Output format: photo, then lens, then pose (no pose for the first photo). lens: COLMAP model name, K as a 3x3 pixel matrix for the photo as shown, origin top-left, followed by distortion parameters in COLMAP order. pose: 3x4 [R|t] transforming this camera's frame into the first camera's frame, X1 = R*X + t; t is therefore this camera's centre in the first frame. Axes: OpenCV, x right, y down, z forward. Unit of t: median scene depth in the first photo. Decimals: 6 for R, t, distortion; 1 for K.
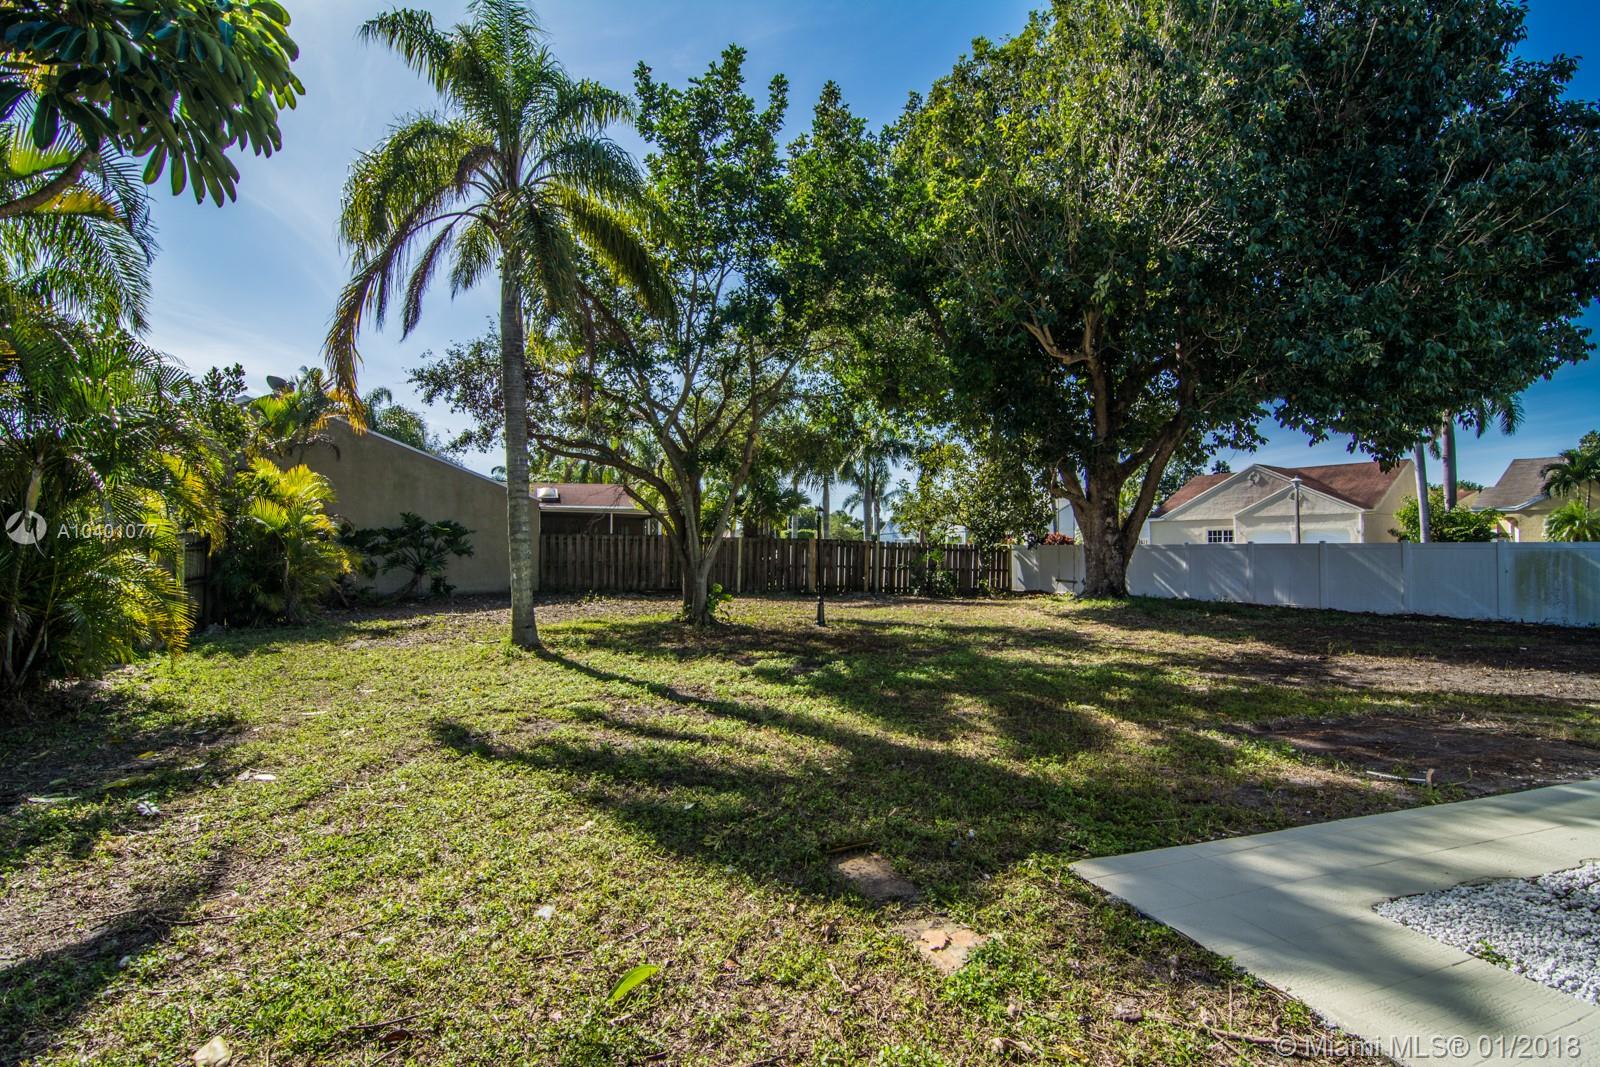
lens RADIAL K [[776.3, 0, 800.0], [0, 776.3, 533.5], [0, 0, 1]] dist [-0.001625, -0.000245]
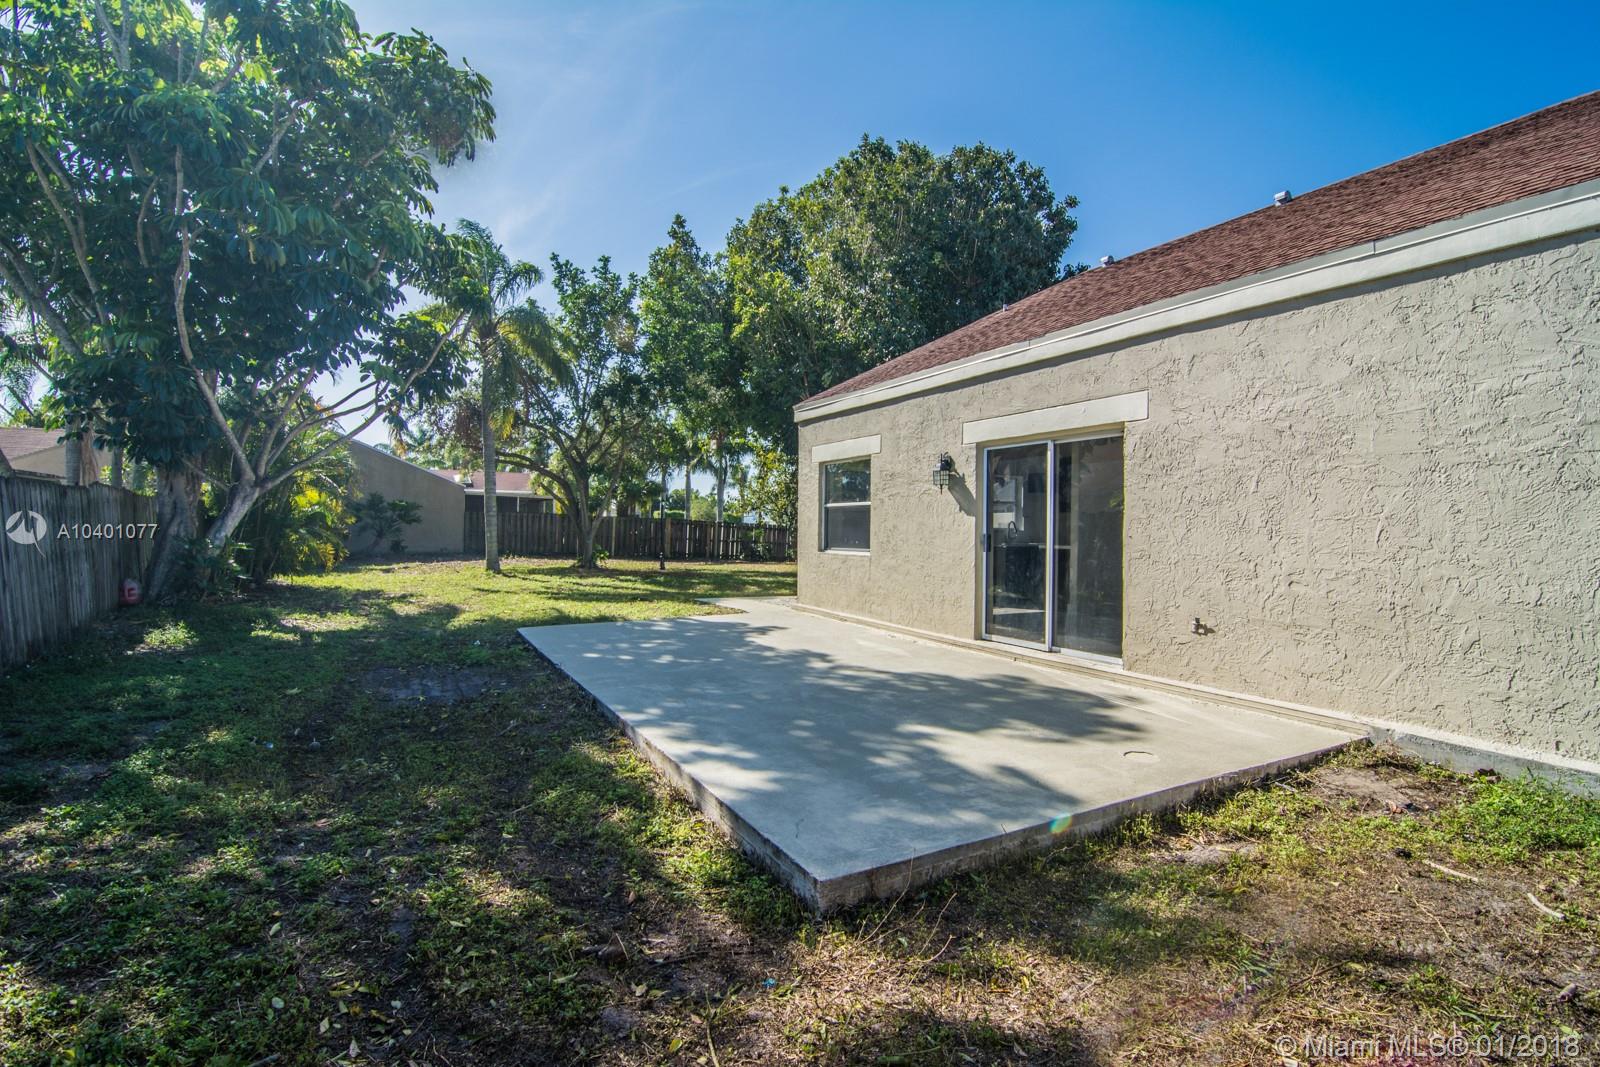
lens RADIAL K [[776.3, 0, 800.0], [0, 776.3, 533.5], [0, 0, 1]] dist [-0.001625, -0.000245]
pose [[0.987710, 0.017487, 0.155317, 0.047070], [-0.021307, 0.999509, 0.022964, -0.004823], [-0.154839, -0.025991, 0.987598, -0.559541]]
